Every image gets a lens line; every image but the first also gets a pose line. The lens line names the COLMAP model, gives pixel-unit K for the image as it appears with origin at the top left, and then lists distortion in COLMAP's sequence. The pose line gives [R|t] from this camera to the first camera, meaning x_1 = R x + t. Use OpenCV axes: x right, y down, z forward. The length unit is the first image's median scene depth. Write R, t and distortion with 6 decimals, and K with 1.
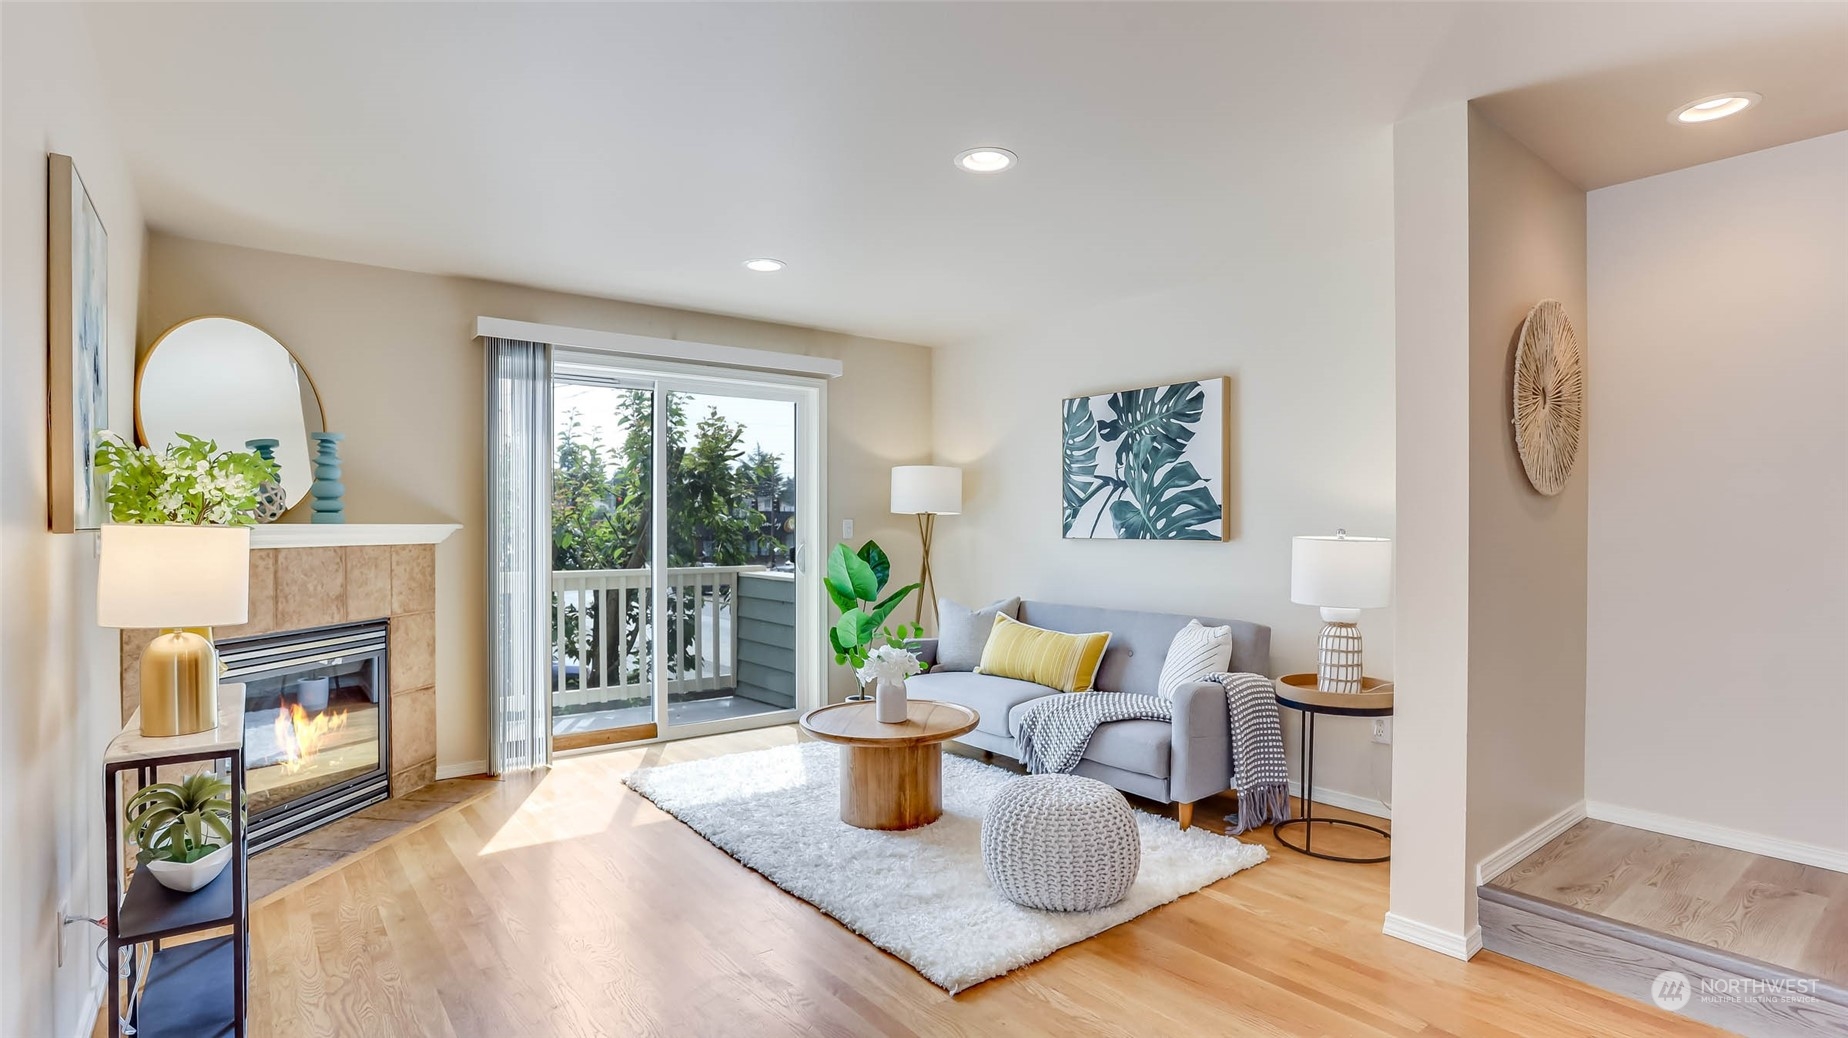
lens RADIAL K [[912.1, 0, 924.0], [0, 912.1, 519.0], [0, 0, 1]] dist [-0.062145, 0.025781]
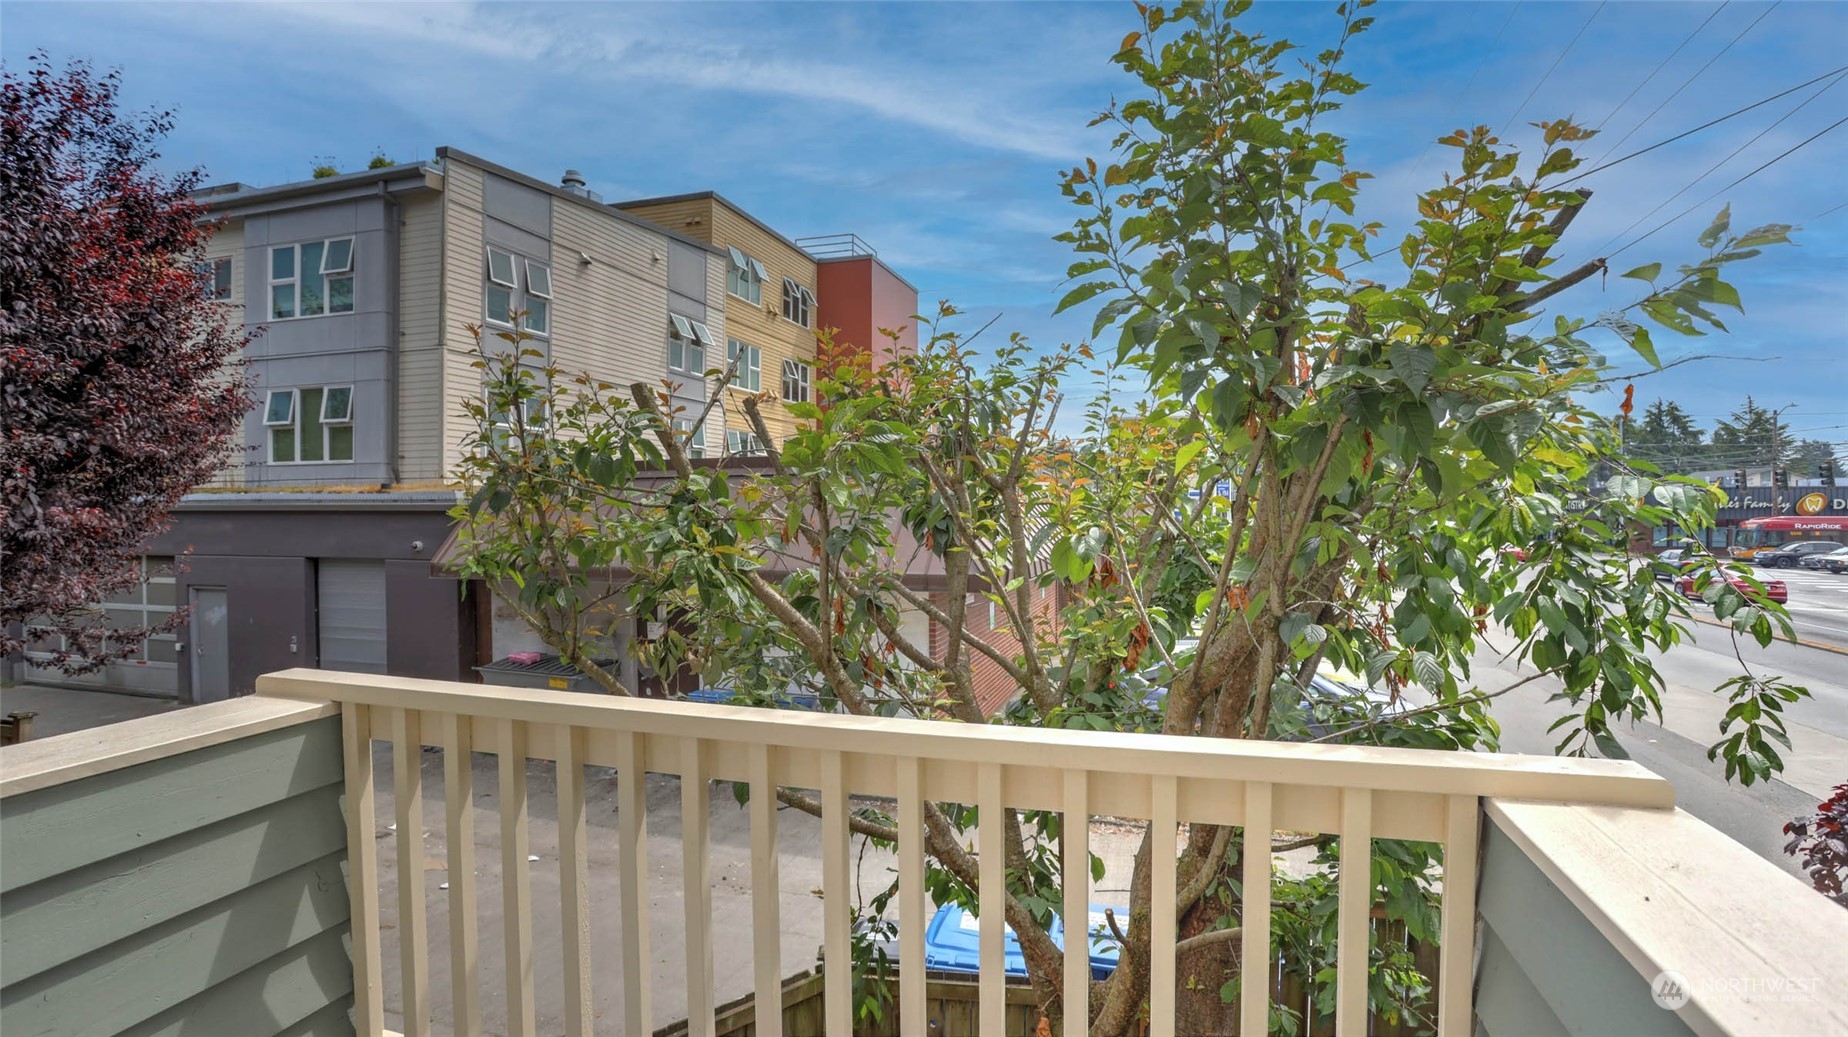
lens RADIAL K [[877.2, 0, 919.9], [0, 877.2, 533.5], [0, 0, 1]] dist [-0.002097, -0.000192]
pose [[0.591156, 0.017399, -0.806369, -0.185245], [0.011667, 0.999478, 0.030119, -0.004674], [0.806473, -0.027213, 0.590645, 1.187586]]
